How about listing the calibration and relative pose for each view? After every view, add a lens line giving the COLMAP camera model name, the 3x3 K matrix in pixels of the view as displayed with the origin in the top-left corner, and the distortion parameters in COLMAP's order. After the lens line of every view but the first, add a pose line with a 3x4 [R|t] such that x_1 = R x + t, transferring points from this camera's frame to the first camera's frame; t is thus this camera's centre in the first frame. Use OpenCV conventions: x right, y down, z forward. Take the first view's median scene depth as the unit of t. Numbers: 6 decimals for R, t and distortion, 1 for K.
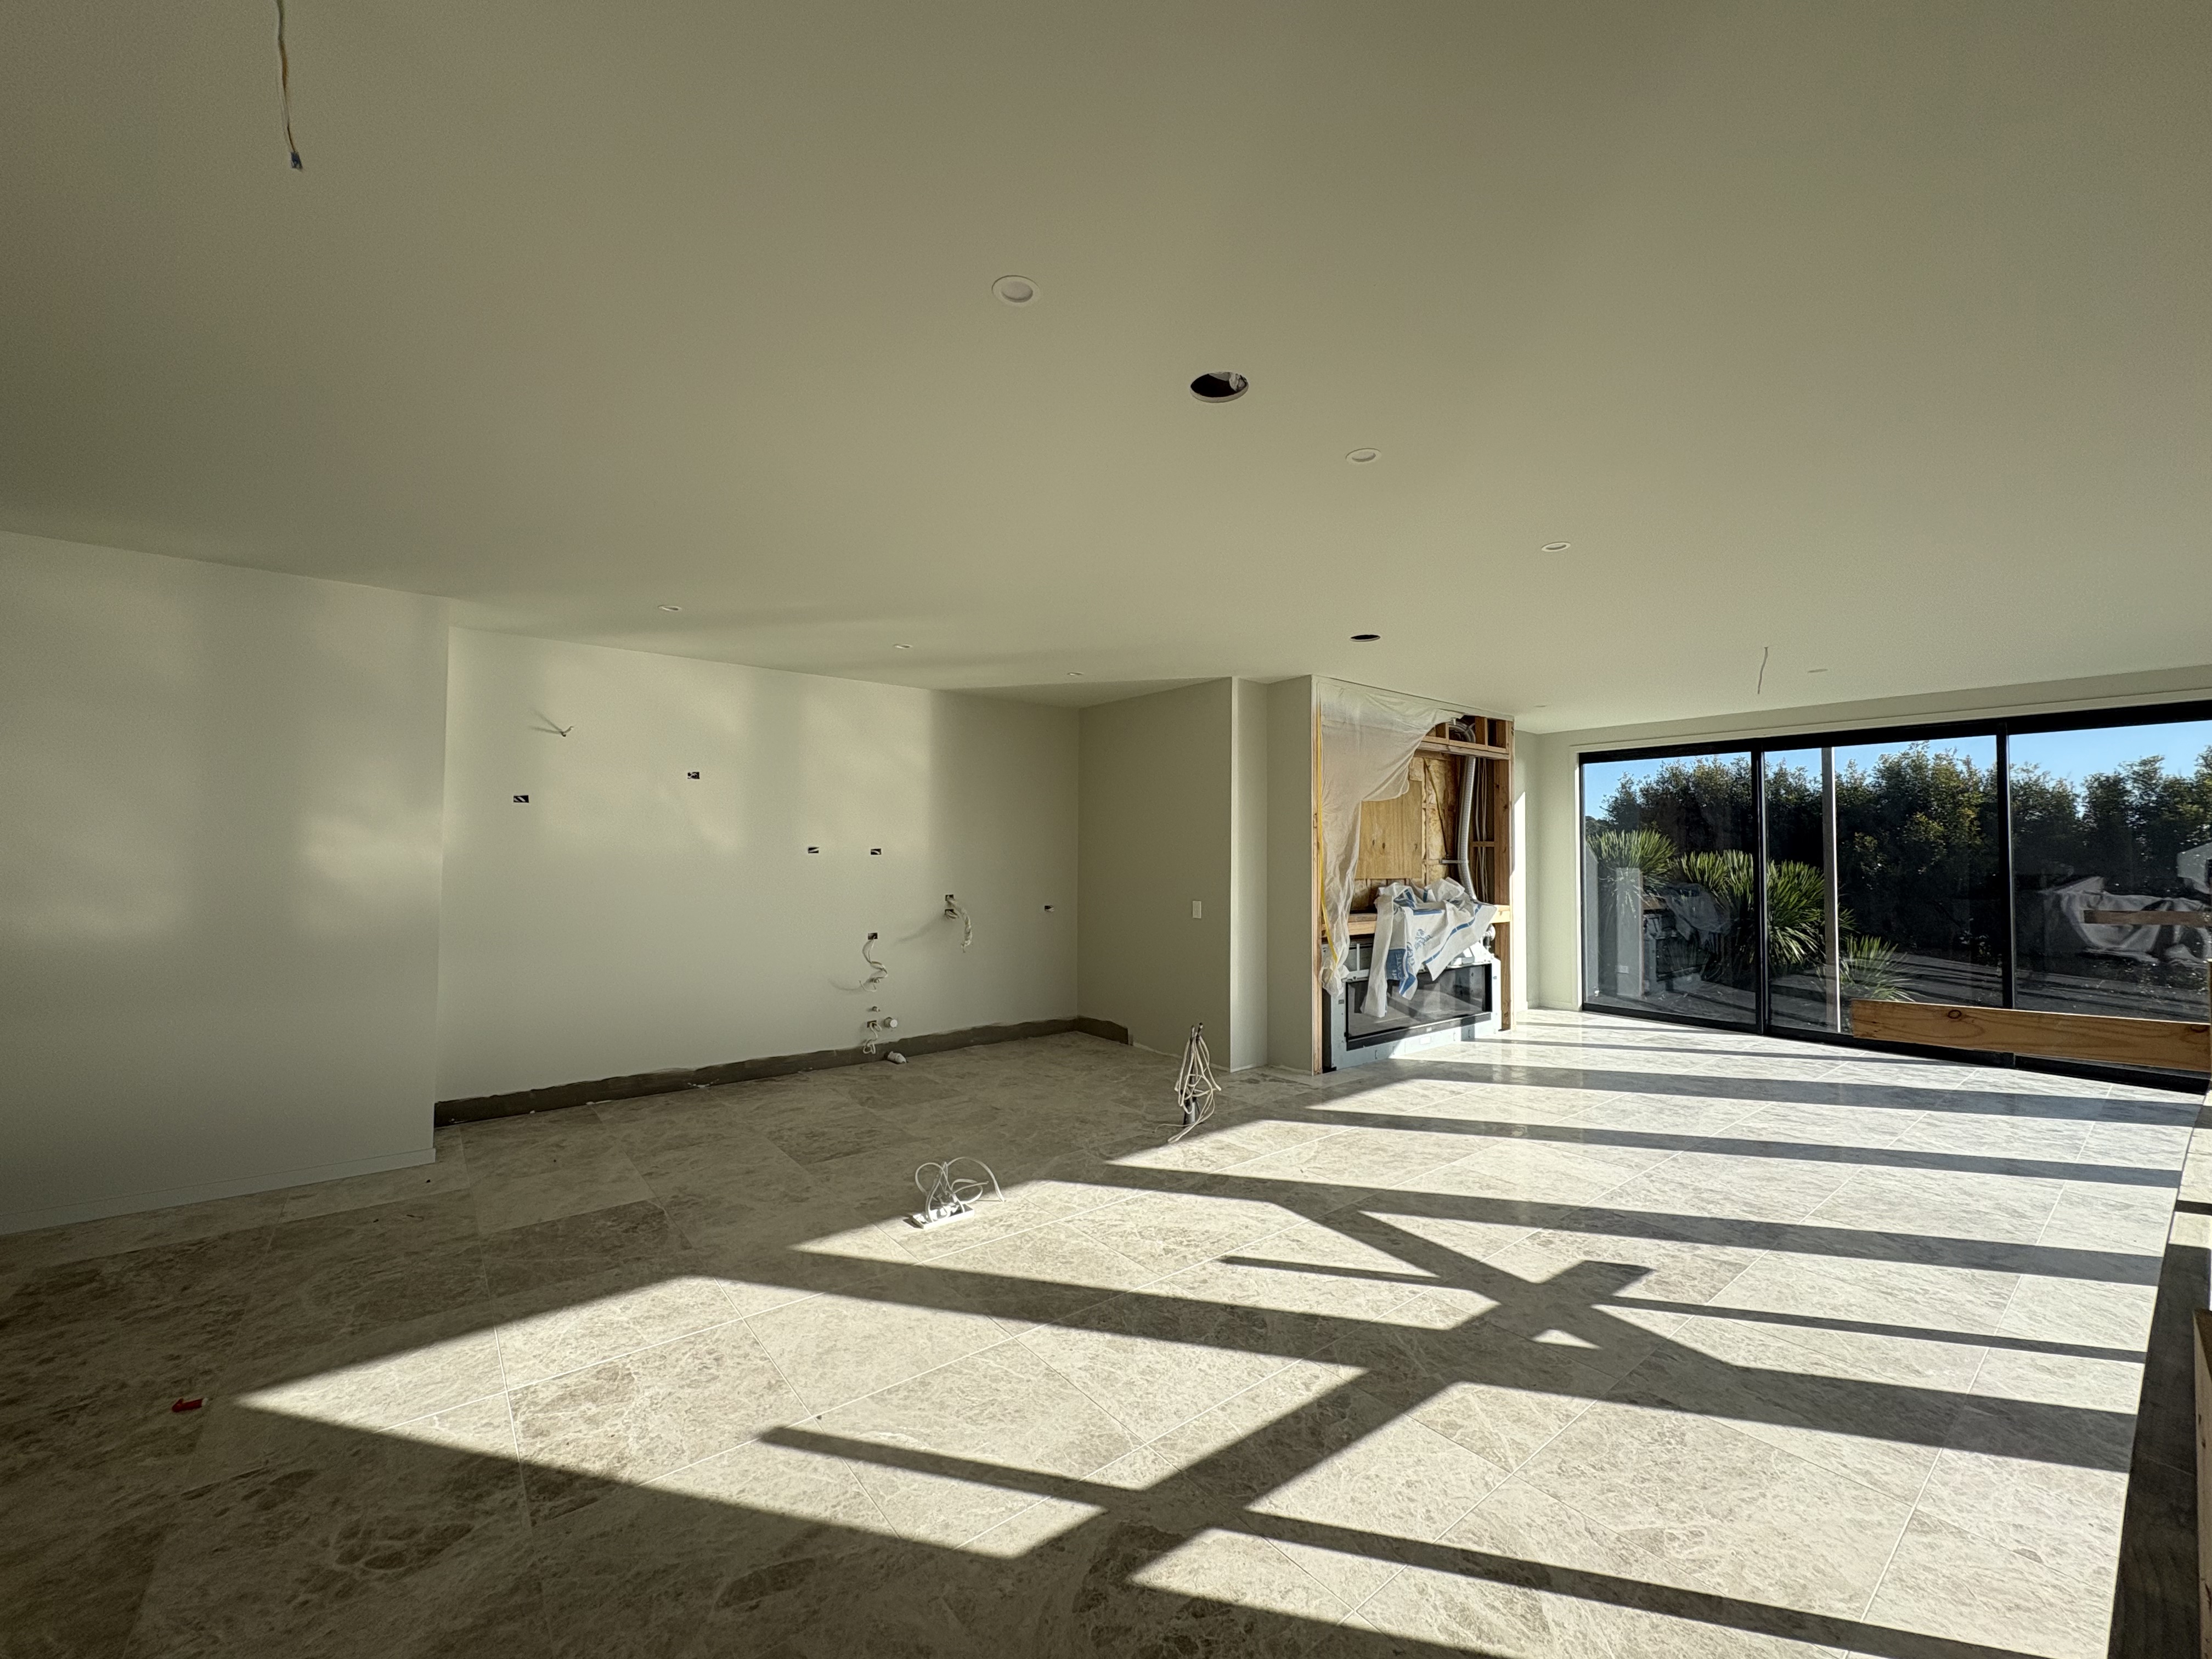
lens RADIAL K [[879.9, 0, 1110.8], [0, 879.9, 829.1], [0, 0, 1]] dist [0.002442, -0.000017]
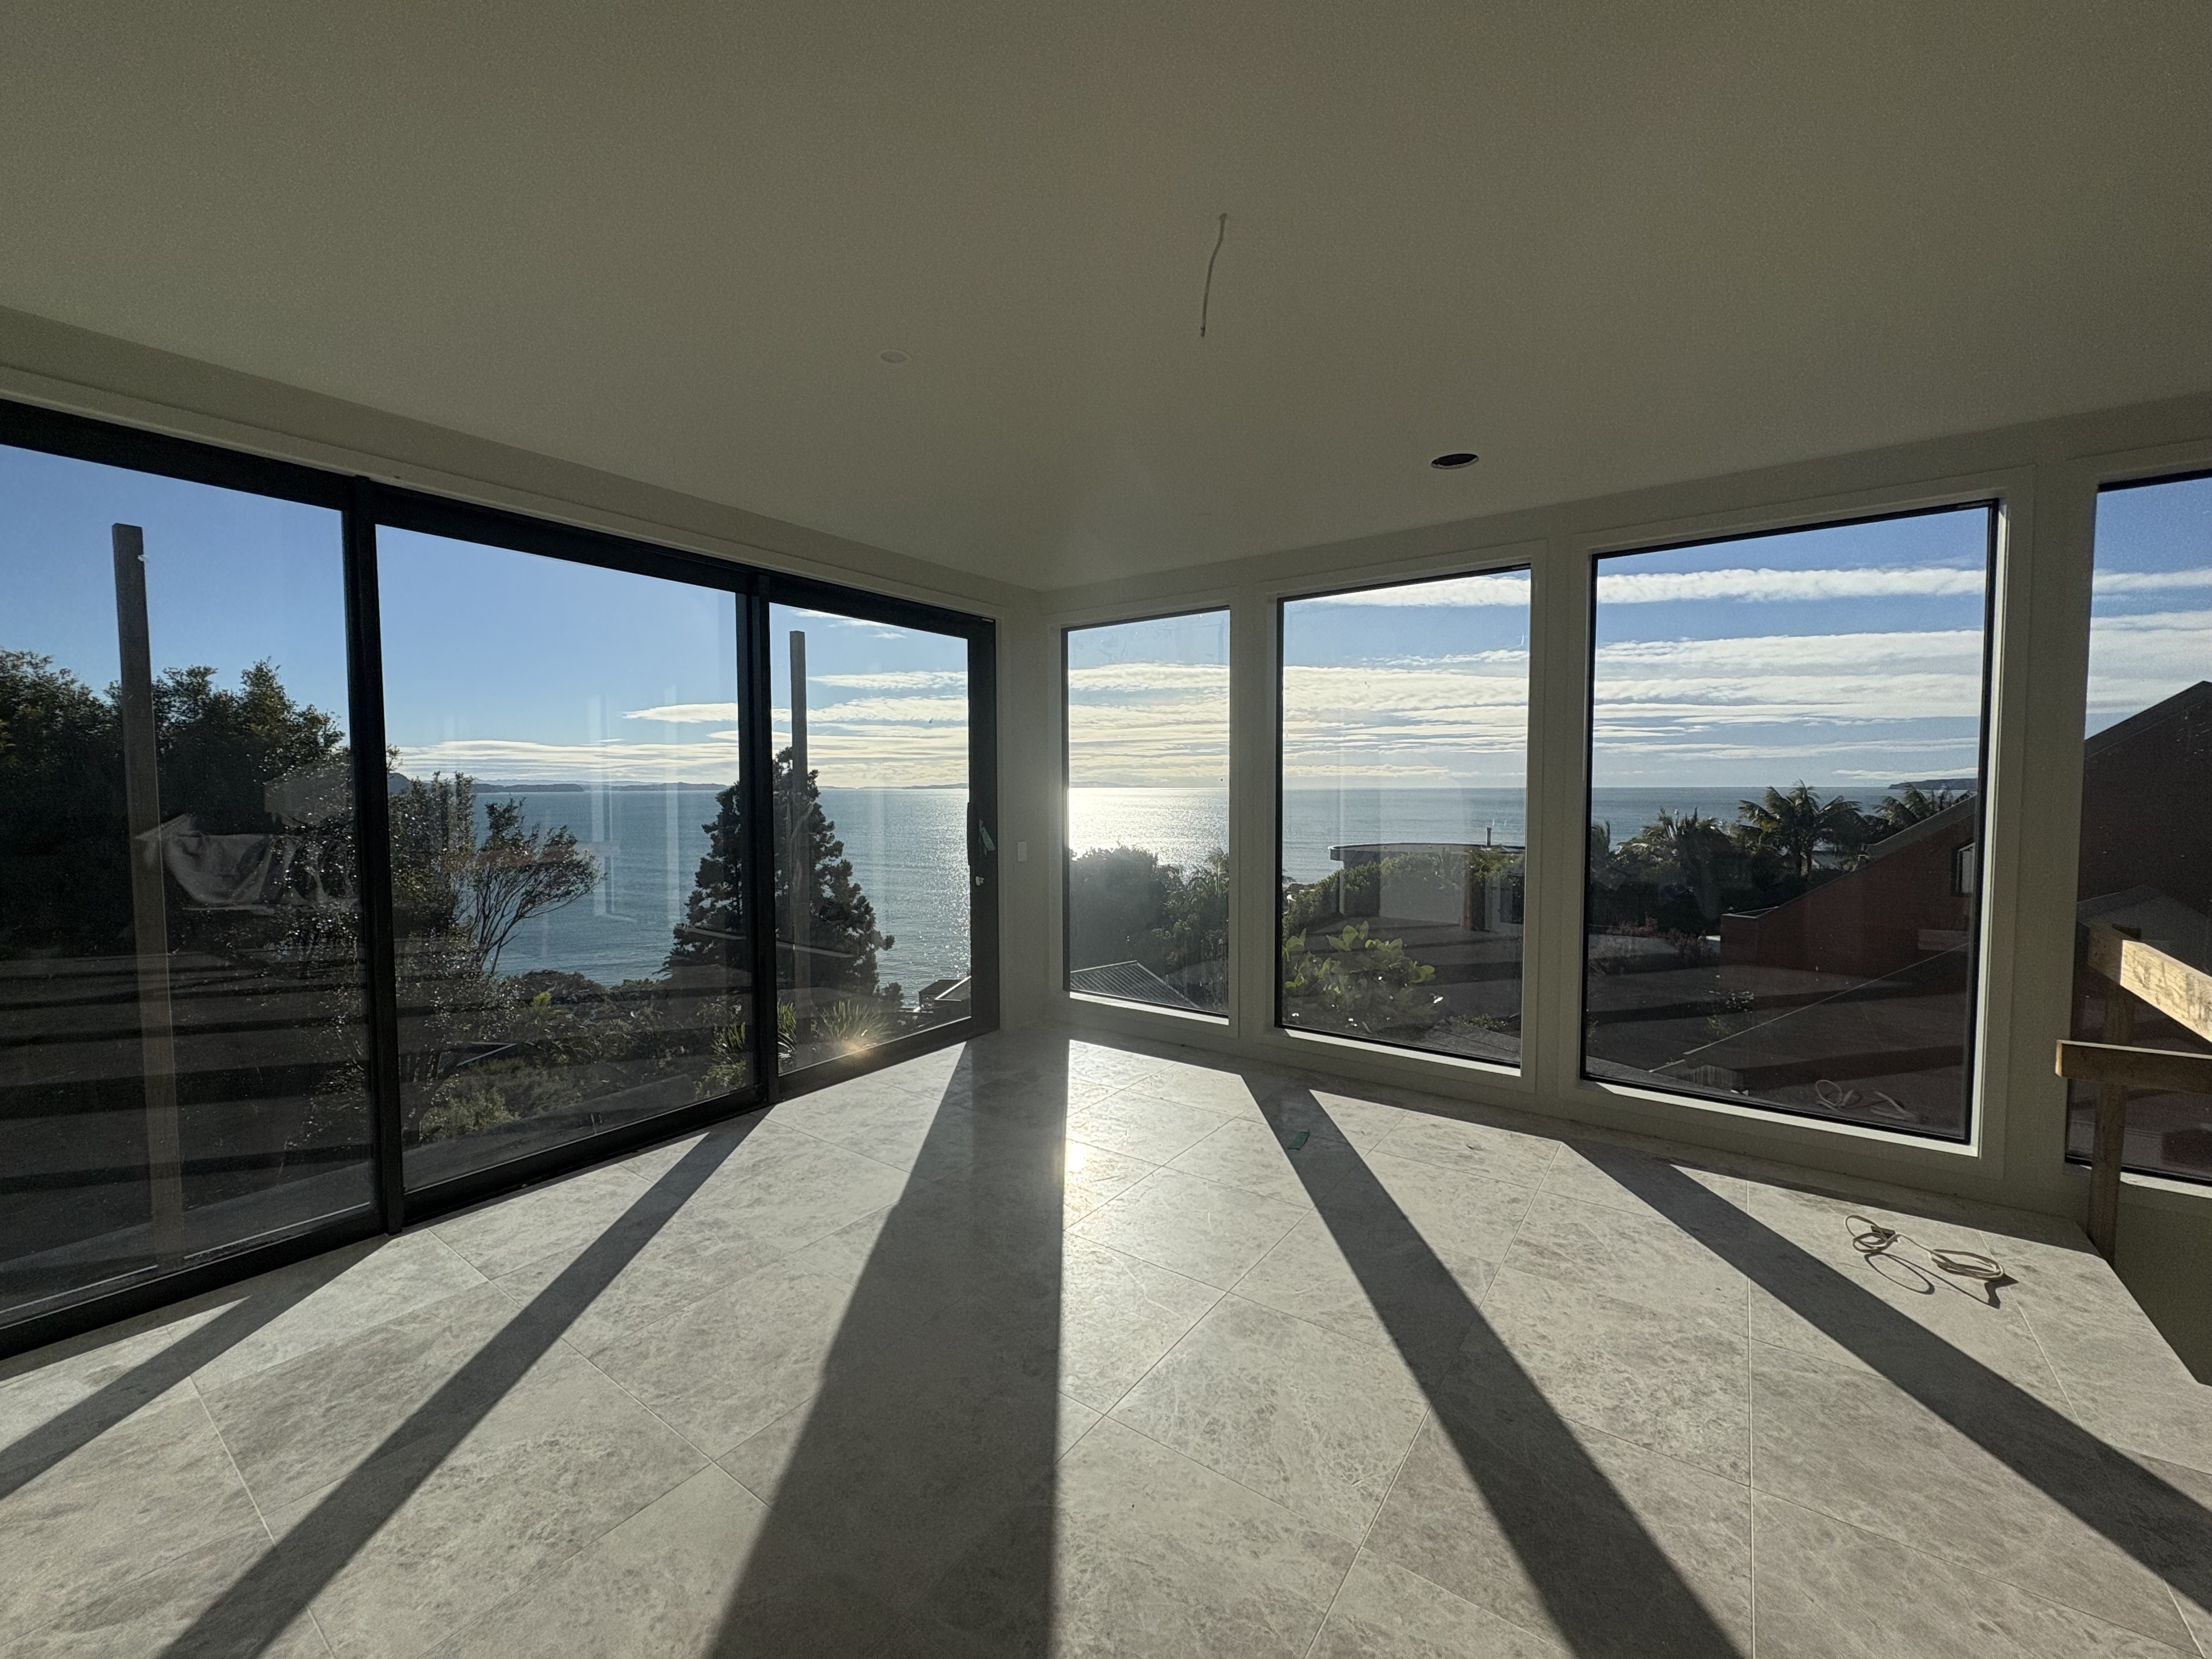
lens RADIAL K [[879.9, 0, 1113.5], [0, 879.9, 832.0], [0, 0, 1]] dist [0.002442, -0.000017]
pose [[-0.275251, -0.052569, 0.959934, 0.429166], [-0.025973, 0.998546, 0.047236, 0.037594], [-0.961022, -0.011931, -0.276216, 1.263635]]
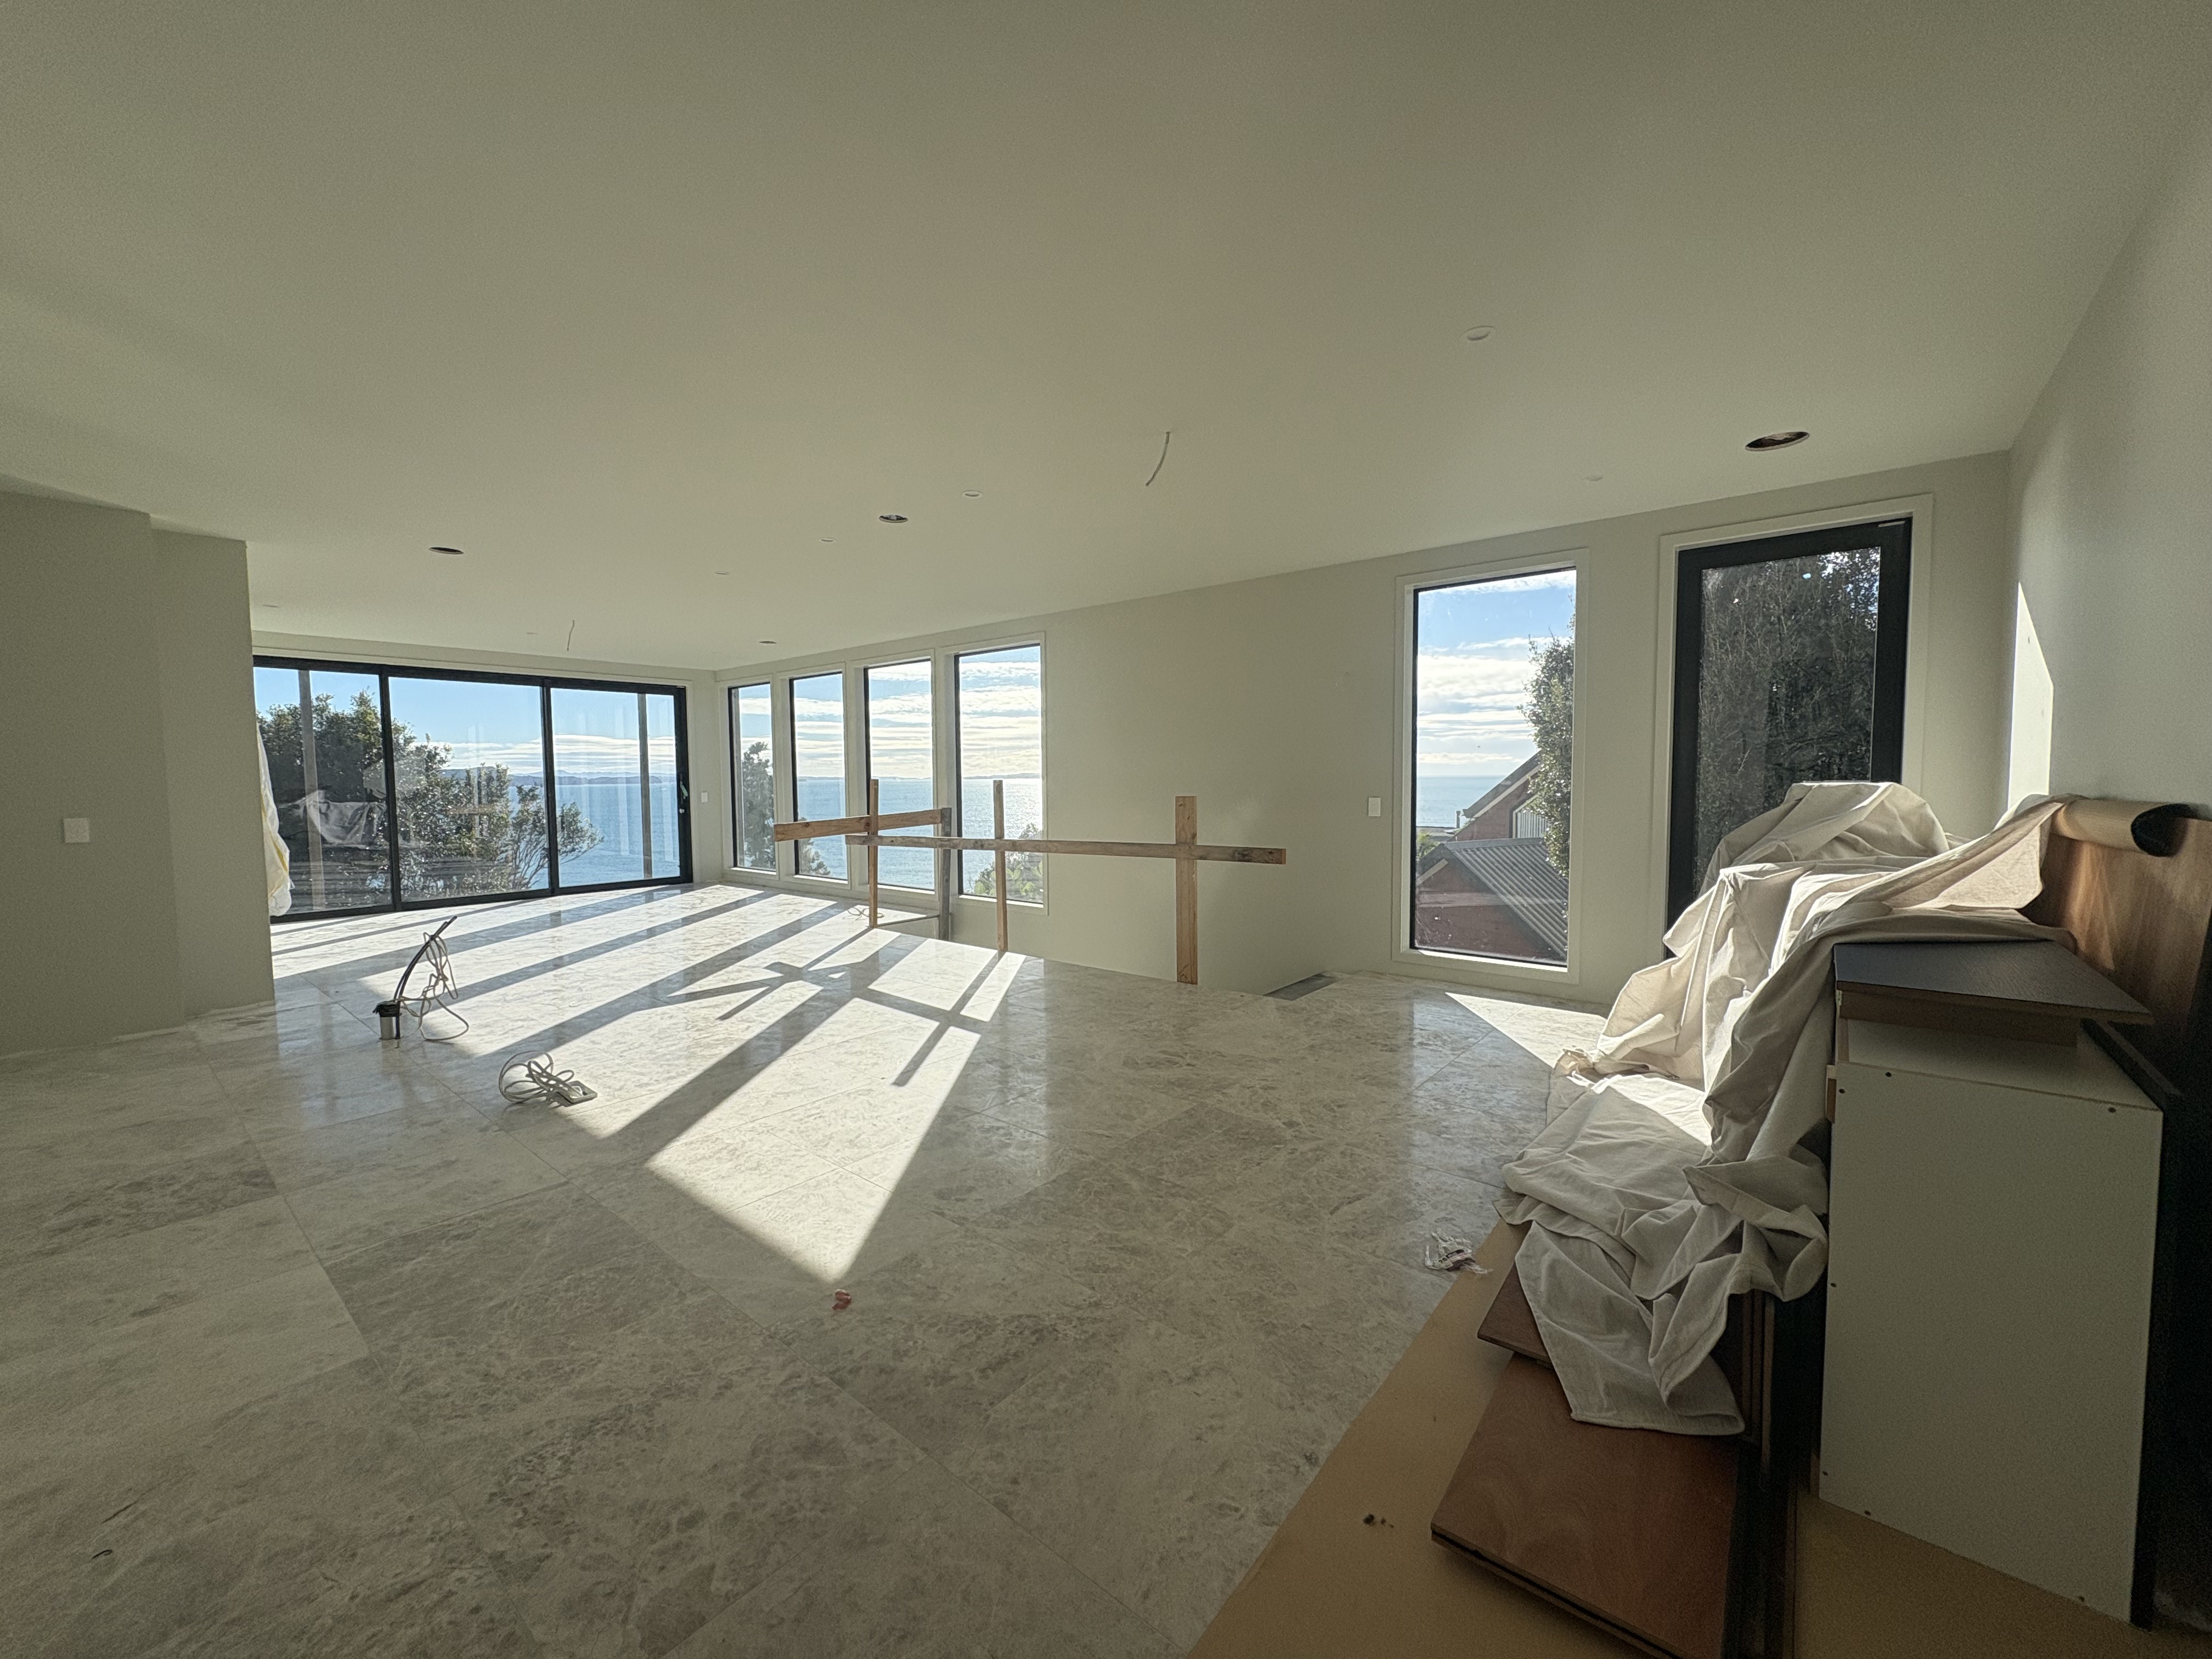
lens RADIAL K [[879.9, 0, 1103.5], [0, 879.9, 830.0], [0, 0, 1]] dist [0.002442, -0.000017]
pose [[-0.203963, -0.061883, 0.977021, -1.014197], [-0.021125, 0.998046, 0.058804, 0.045630], [-0.978751, -0.008646, -0.204872, 0.472610]]
